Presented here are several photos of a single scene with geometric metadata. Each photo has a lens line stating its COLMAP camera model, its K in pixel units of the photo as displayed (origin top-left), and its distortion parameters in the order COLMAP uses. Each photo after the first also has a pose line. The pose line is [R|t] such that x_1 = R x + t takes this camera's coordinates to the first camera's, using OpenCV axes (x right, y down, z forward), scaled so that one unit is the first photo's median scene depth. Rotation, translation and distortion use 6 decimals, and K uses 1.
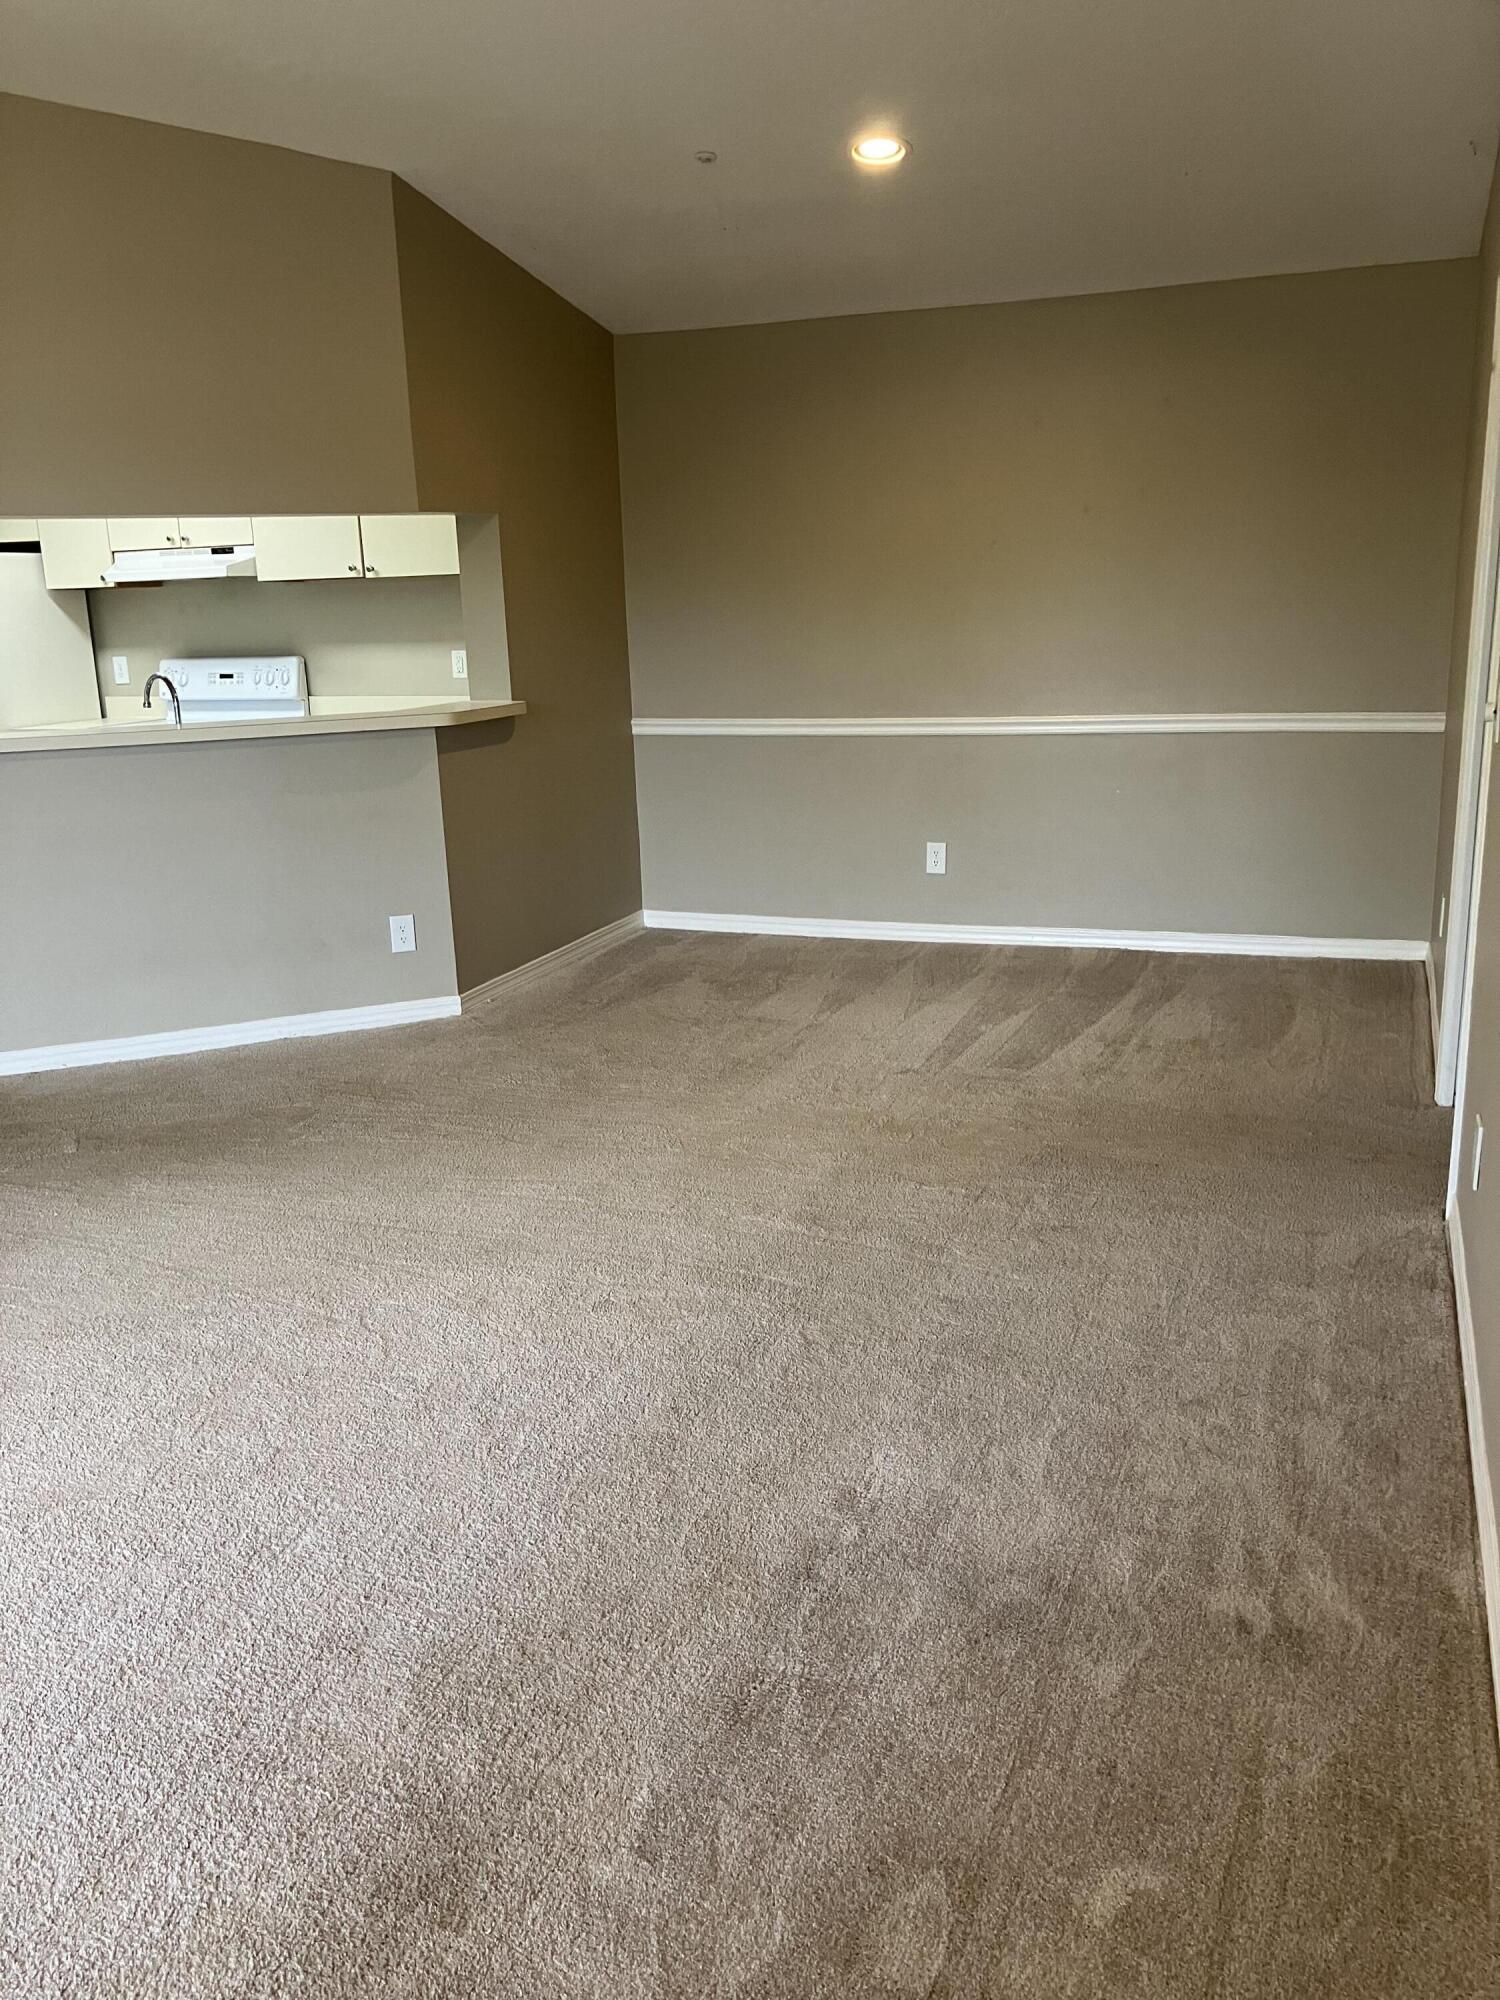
lens RADIAL K [[1620.1, 0, 750.0], [0, 1620.1, 1000.0], [0, 0, 1]] dist [-0.001752, -0.001059]
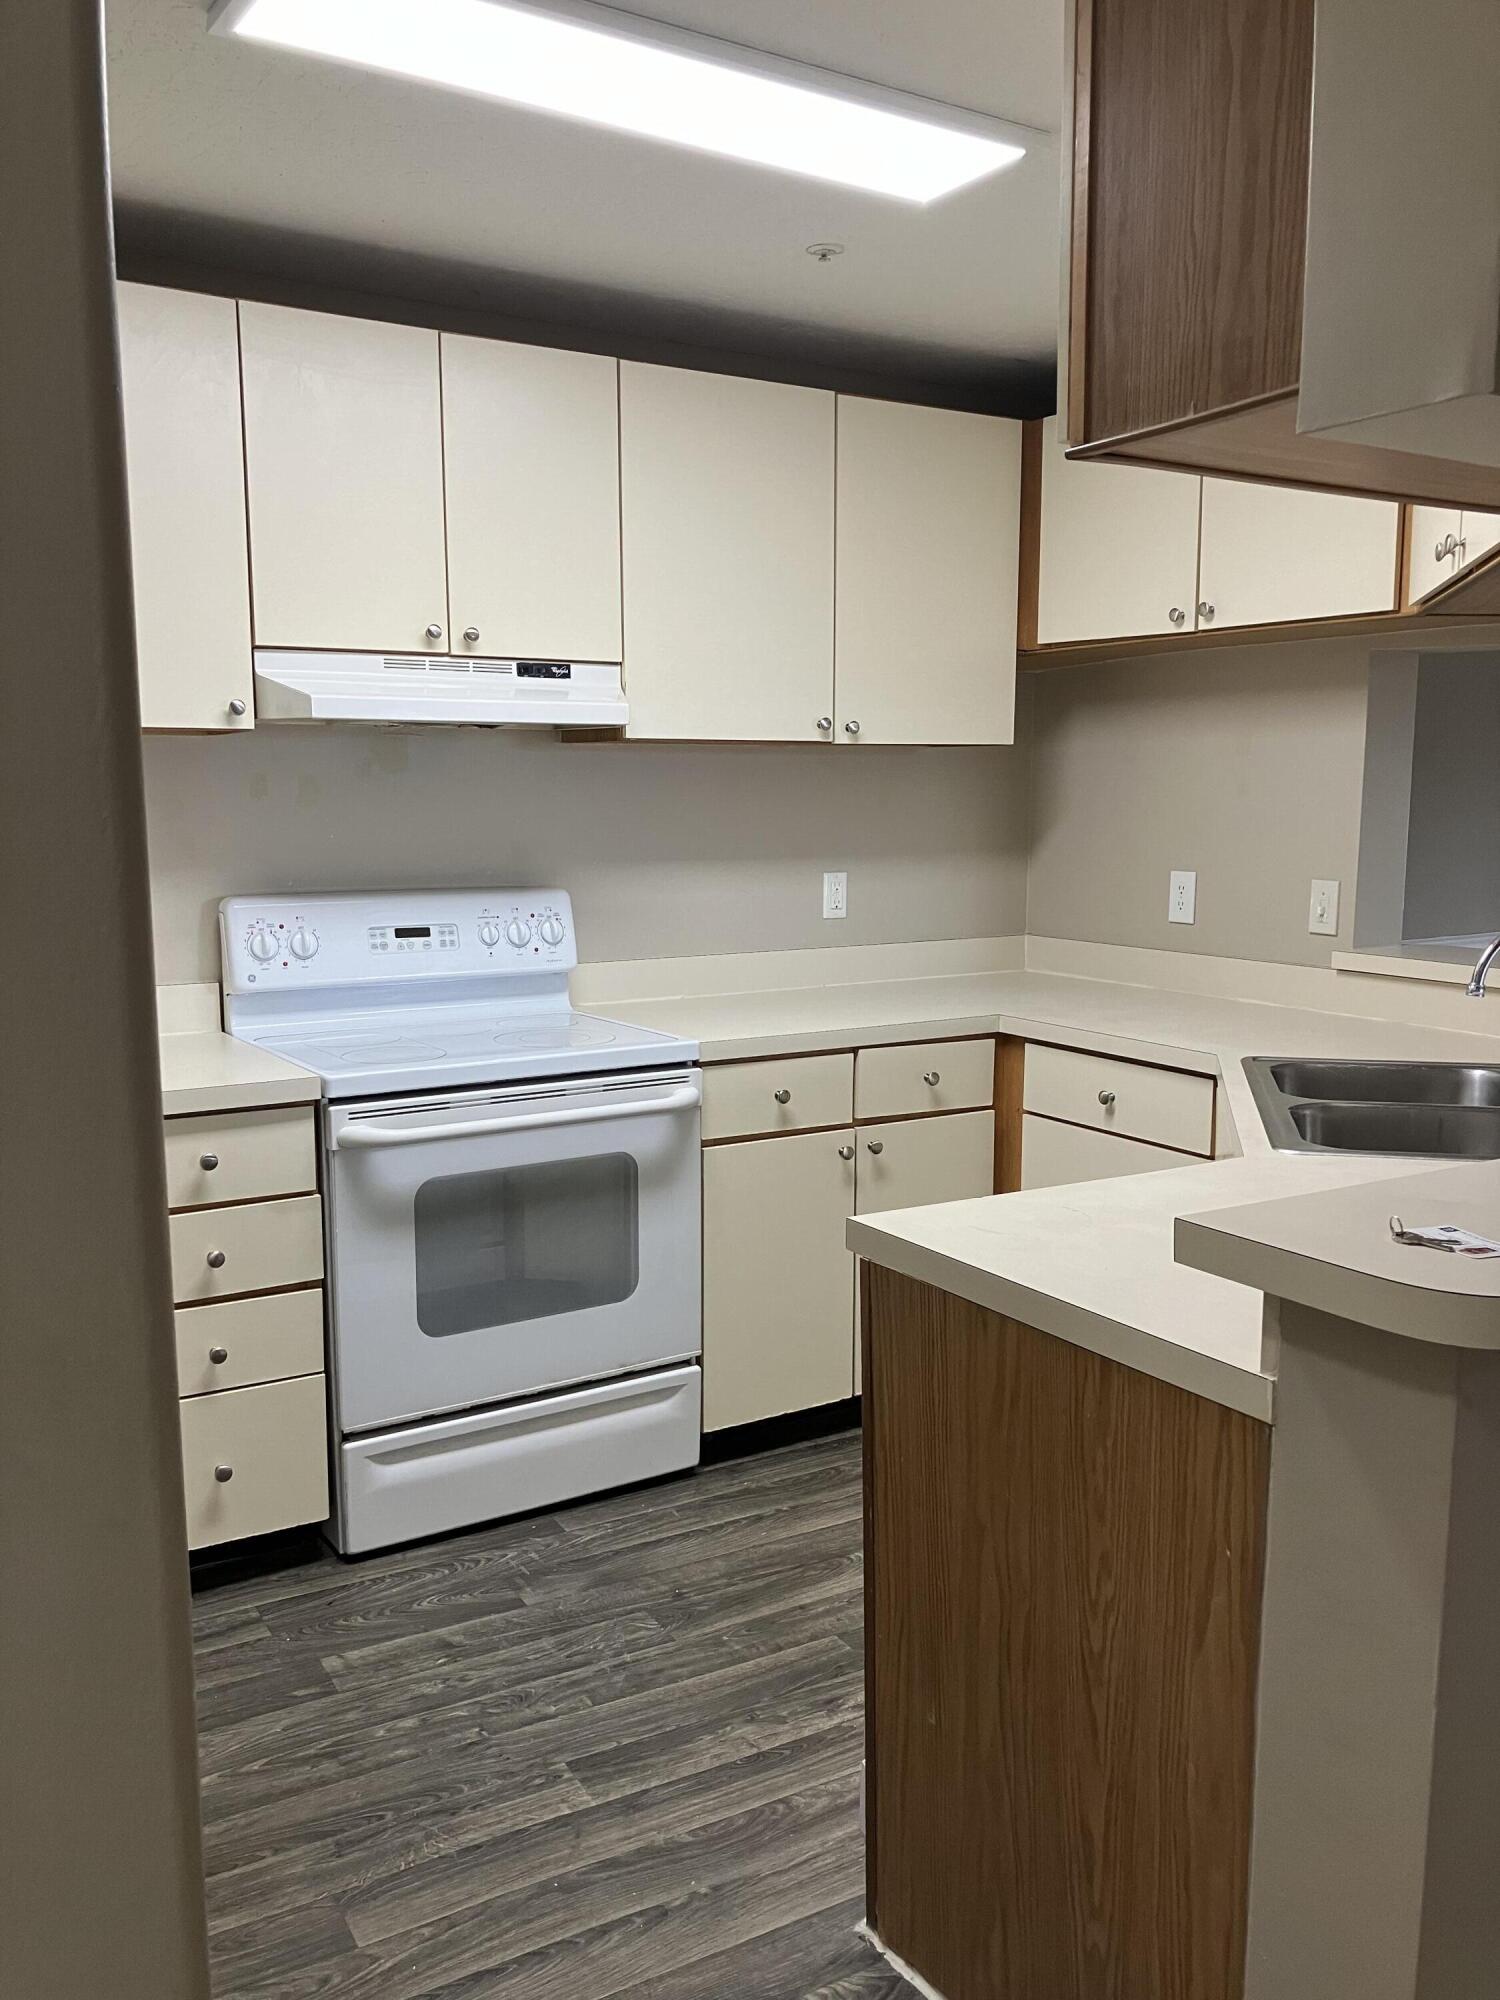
lens RADIAL K [[1620.1, 0, 750.0], [0, 1620.1, 1000.0], [0, 0, 1]] dist [-0.001752, -0.001059]
pose [[0.600409, -0.071844, 0.796459, -0.666000], [0.179098, 0.982738, -0.046365, -0.148470], [-0.779380, 0.170483, 0.602912, 0.677183]]
